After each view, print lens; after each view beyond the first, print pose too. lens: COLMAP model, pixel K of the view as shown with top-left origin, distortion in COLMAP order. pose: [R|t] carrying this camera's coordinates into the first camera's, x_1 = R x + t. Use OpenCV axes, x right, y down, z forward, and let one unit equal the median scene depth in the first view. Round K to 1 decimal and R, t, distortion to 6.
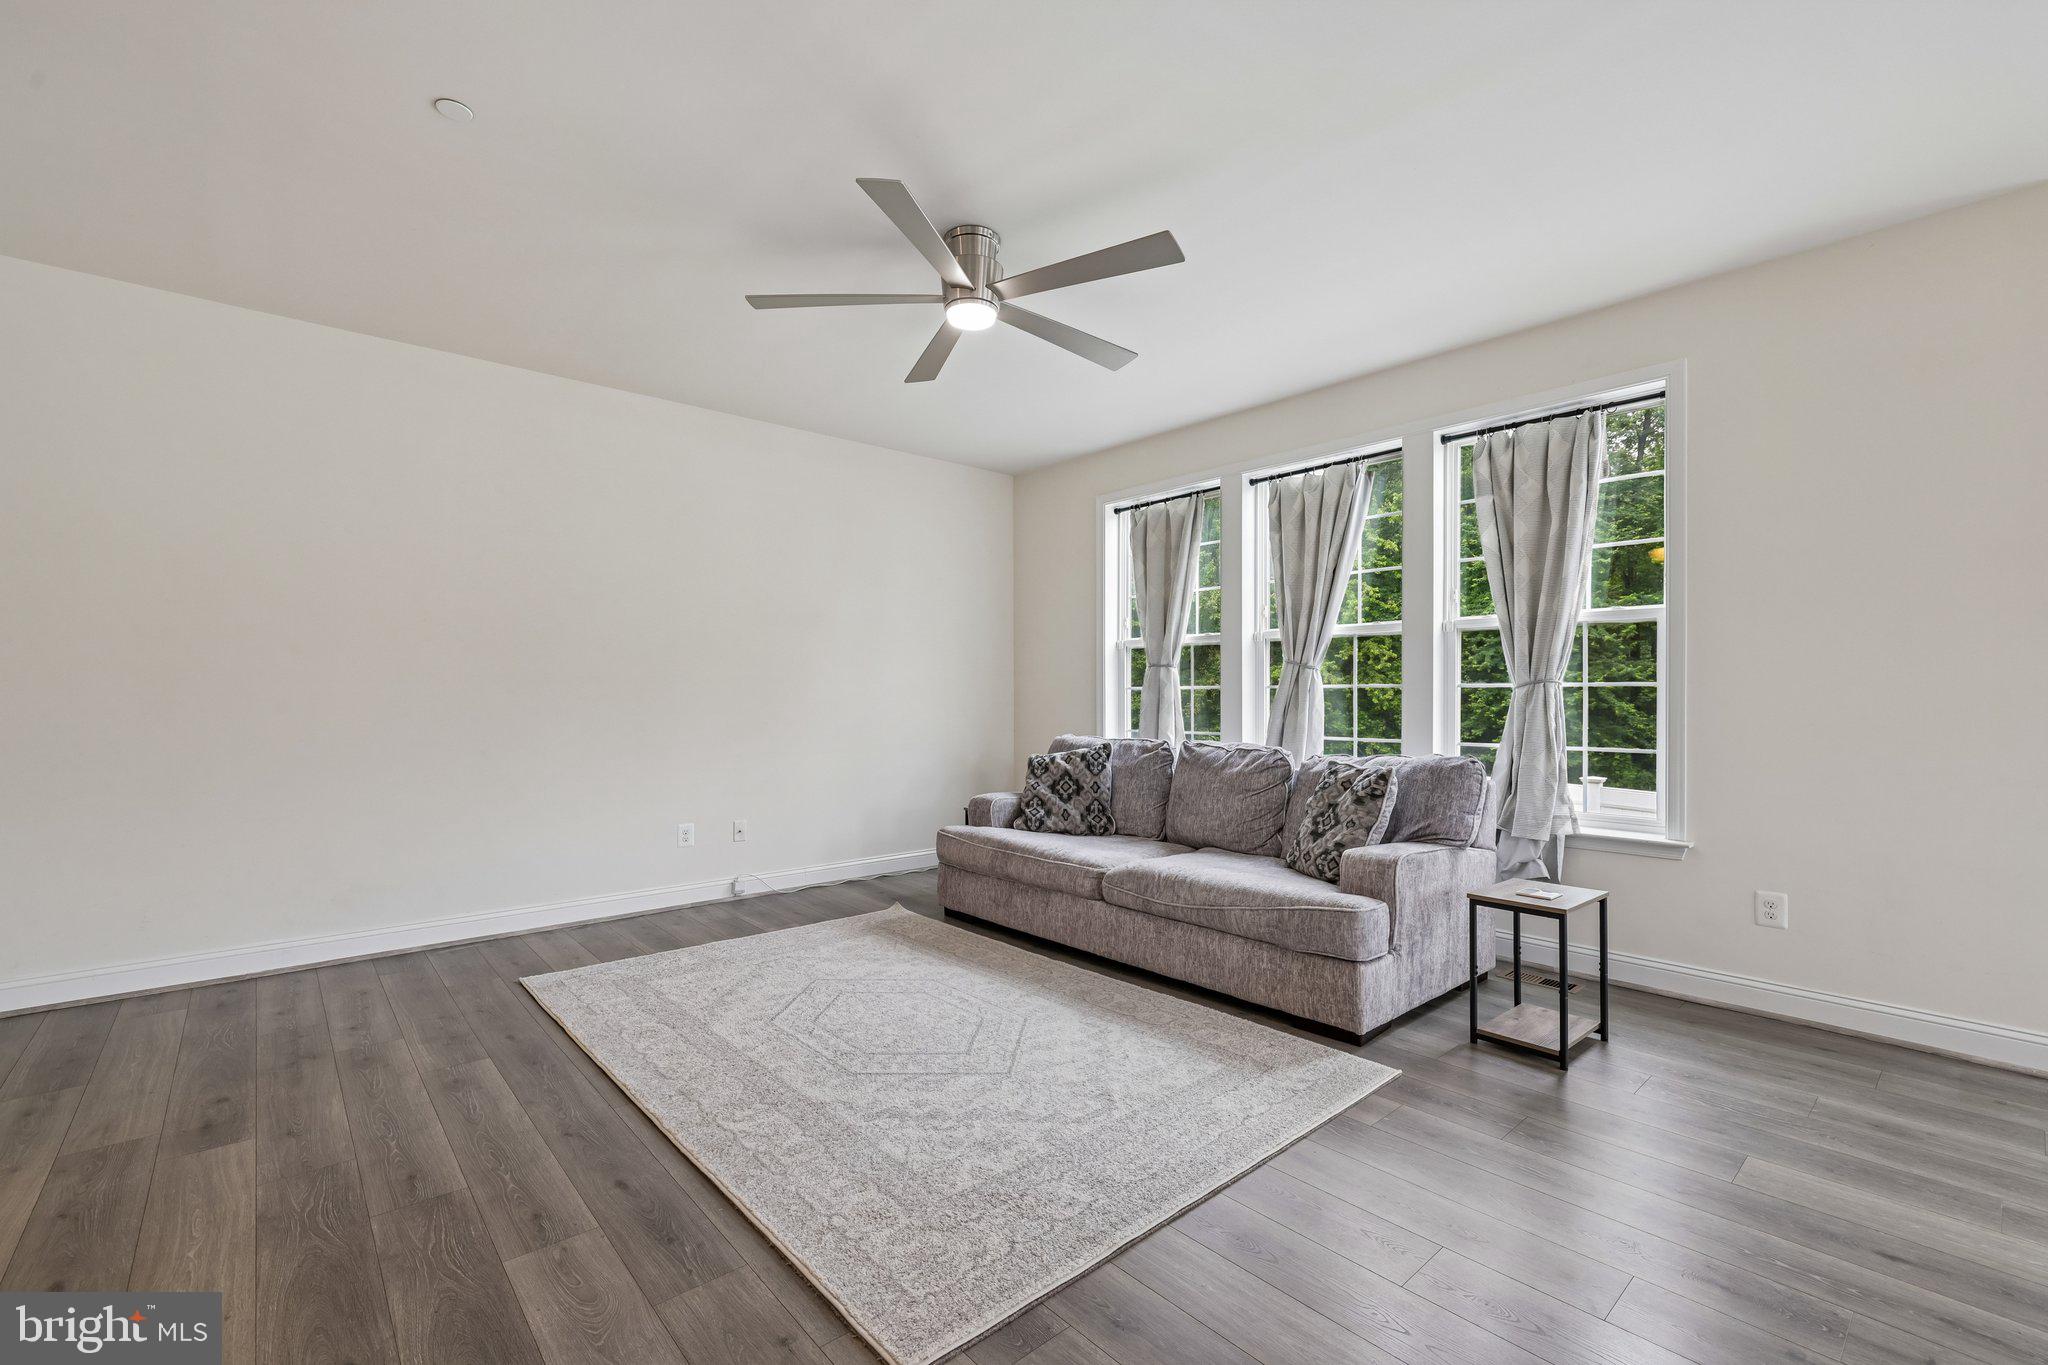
lens RADIAL K [[867.9, 0, 1024.0], [0, 867.9, 685.0], [0, 0, 1]] dist [-0.001259, 0.000283]
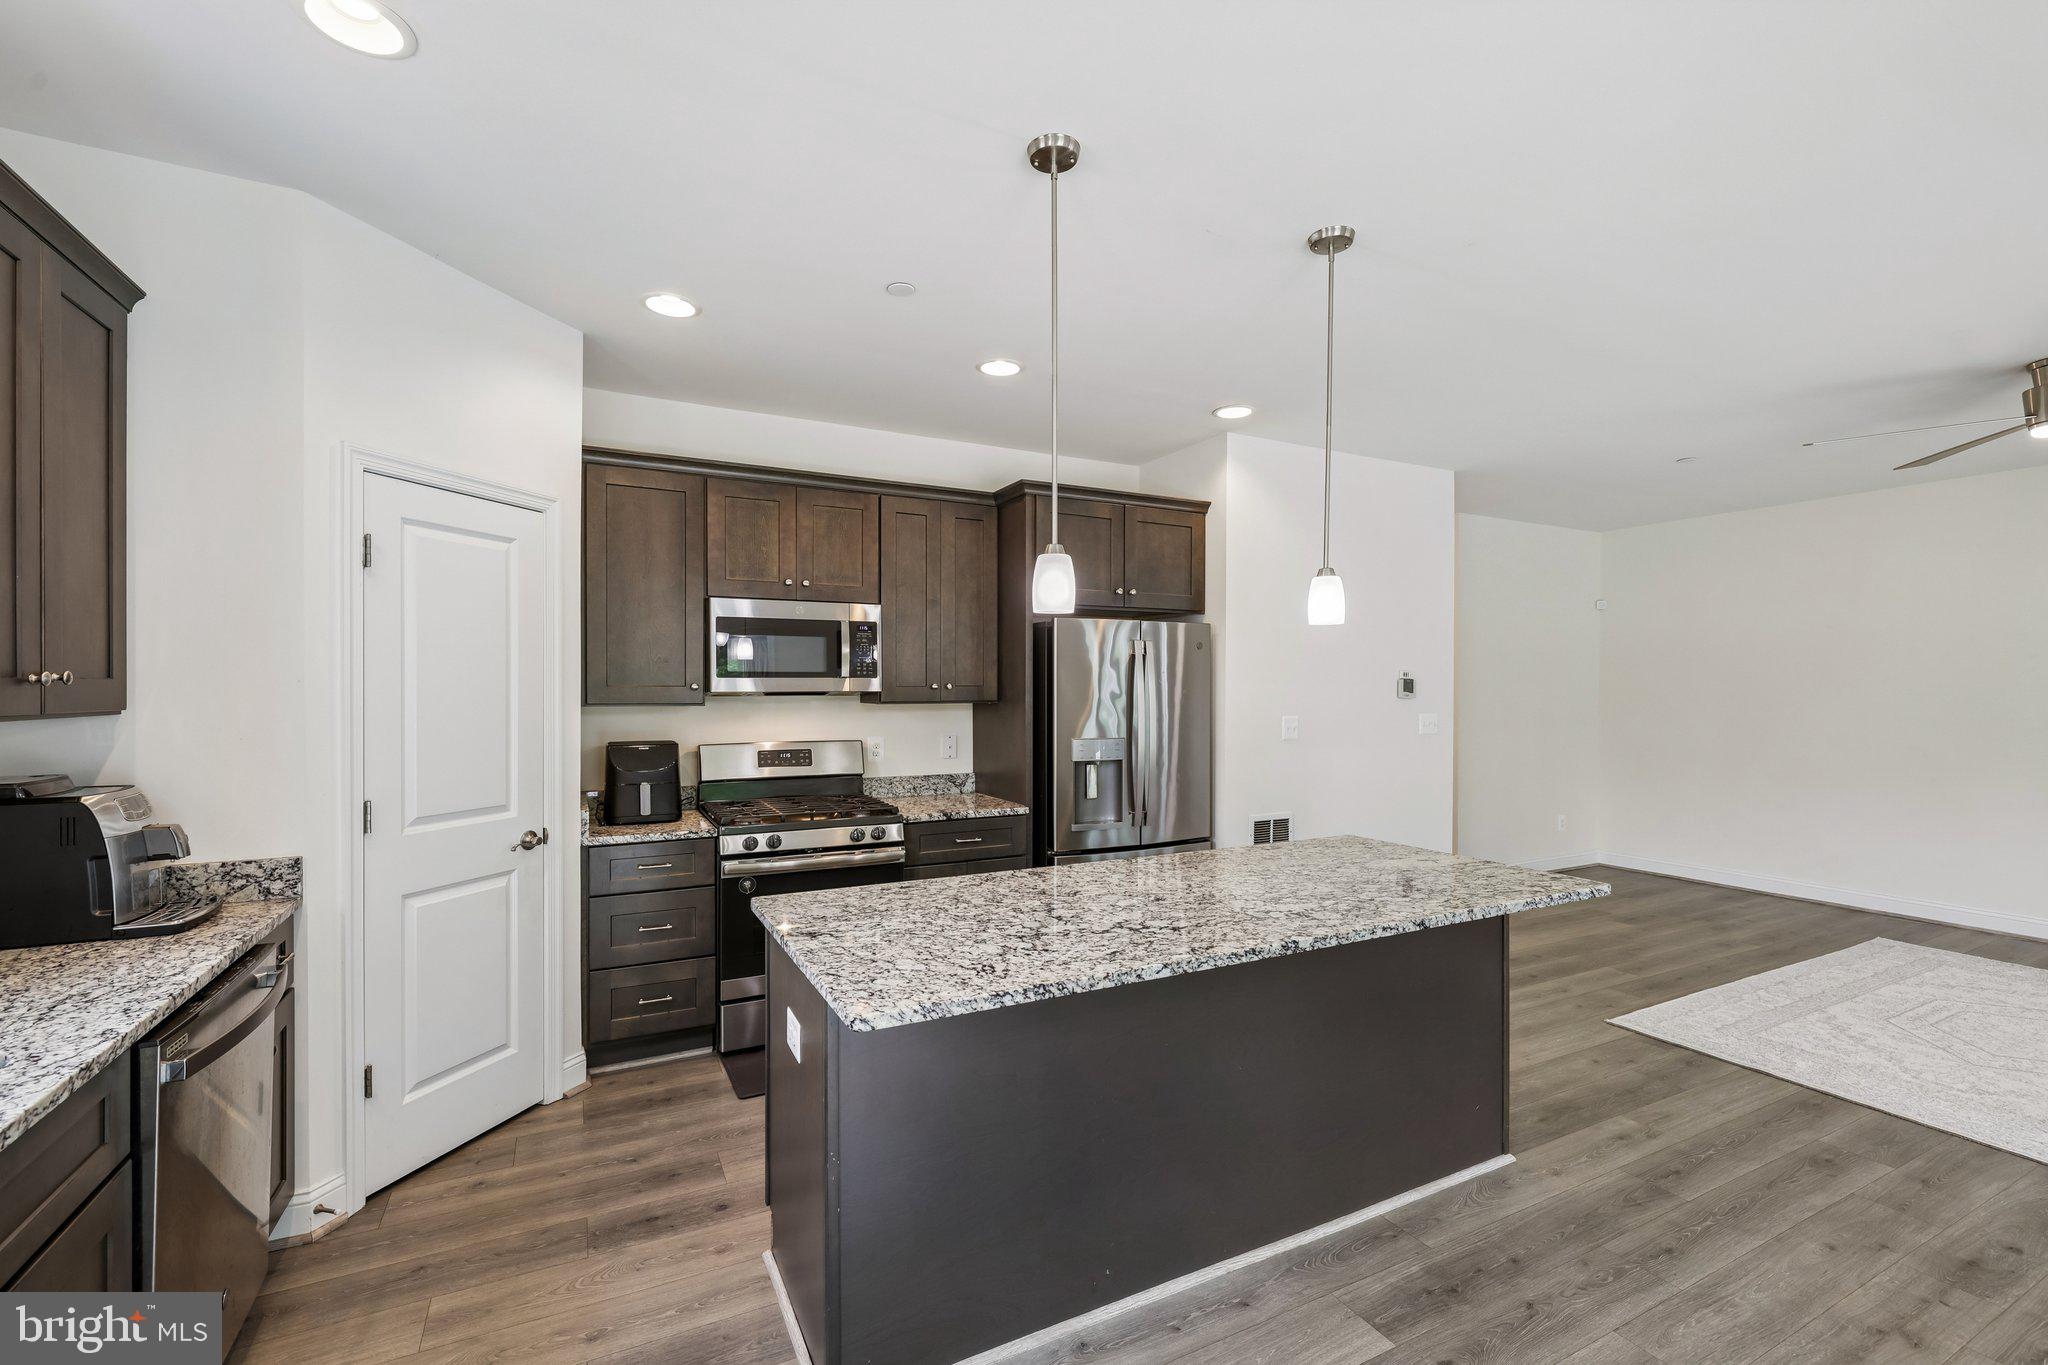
lens RADIAL K [[867.9, 0, 1018.0], [0, 867.9, 689.4], [0, 0, 1]] dist [-0.001259, 0.000283]
pose [[-0.248494, -0.001742, -0.968632, 1.925420], [-0.001970, 0.999997, -0.001293, -0.096956], [0.968631, 0.001587, -0.248497, 0.001171]]
